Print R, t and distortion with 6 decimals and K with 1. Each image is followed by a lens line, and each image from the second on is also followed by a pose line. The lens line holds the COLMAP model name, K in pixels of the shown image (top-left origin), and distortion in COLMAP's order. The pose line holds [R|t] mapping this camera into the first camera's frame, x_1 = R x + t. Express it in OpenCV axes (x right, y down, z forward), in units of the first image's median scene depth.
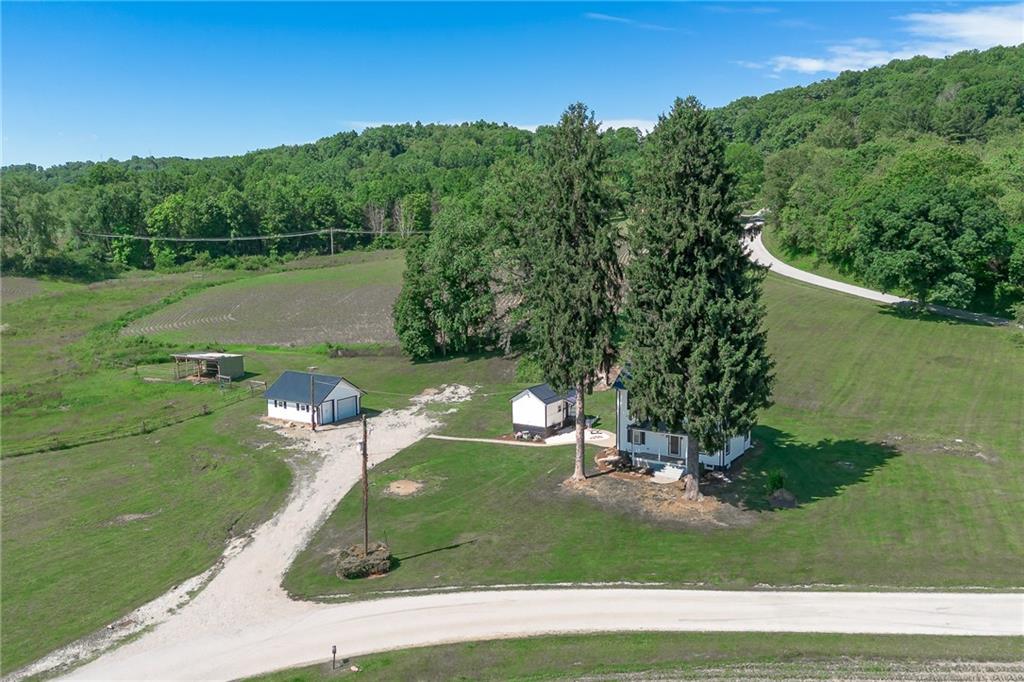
lens RADIAL K [[946.3, 0, 514.2], [0, 946.3, 338.4], [0, 0, 1]] dist [0.056652, 0.005507]
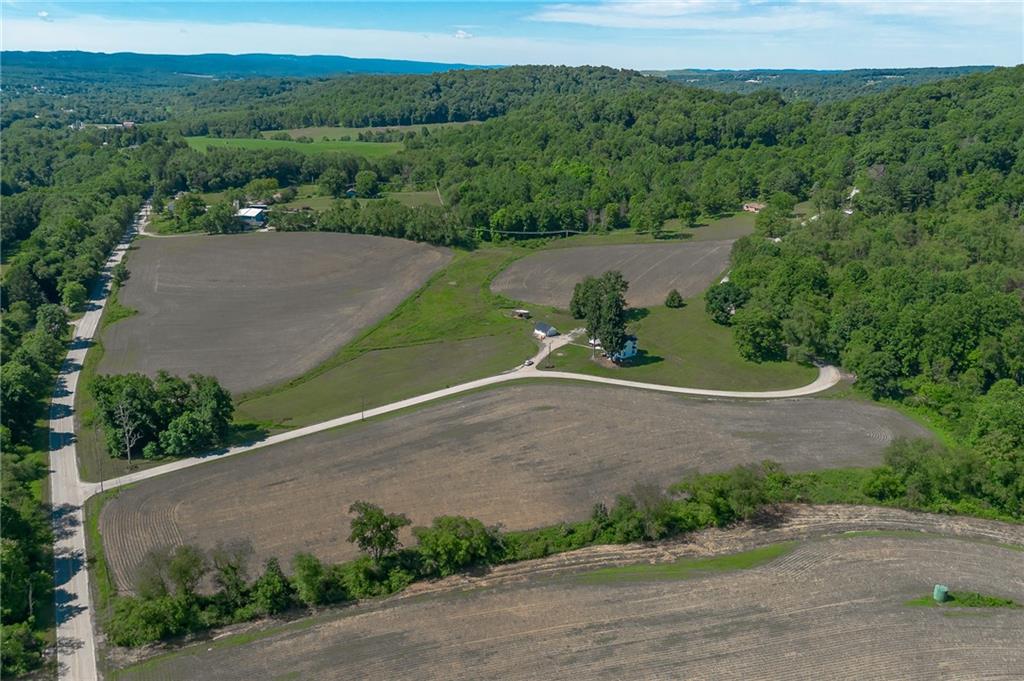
lens RADIAL K [[946.3, 0, 511.3], [0, 946.3, 340.2], [0, 0, 1]] dist [0.056652, 0.005507]
pose [[0.958753, 0.125679, -0.254946, 0.310708], [-0.082190, 0.981201, 0.174611, -0.264309], [0.272098, -0.146454, 0.951059, -1.314873]]
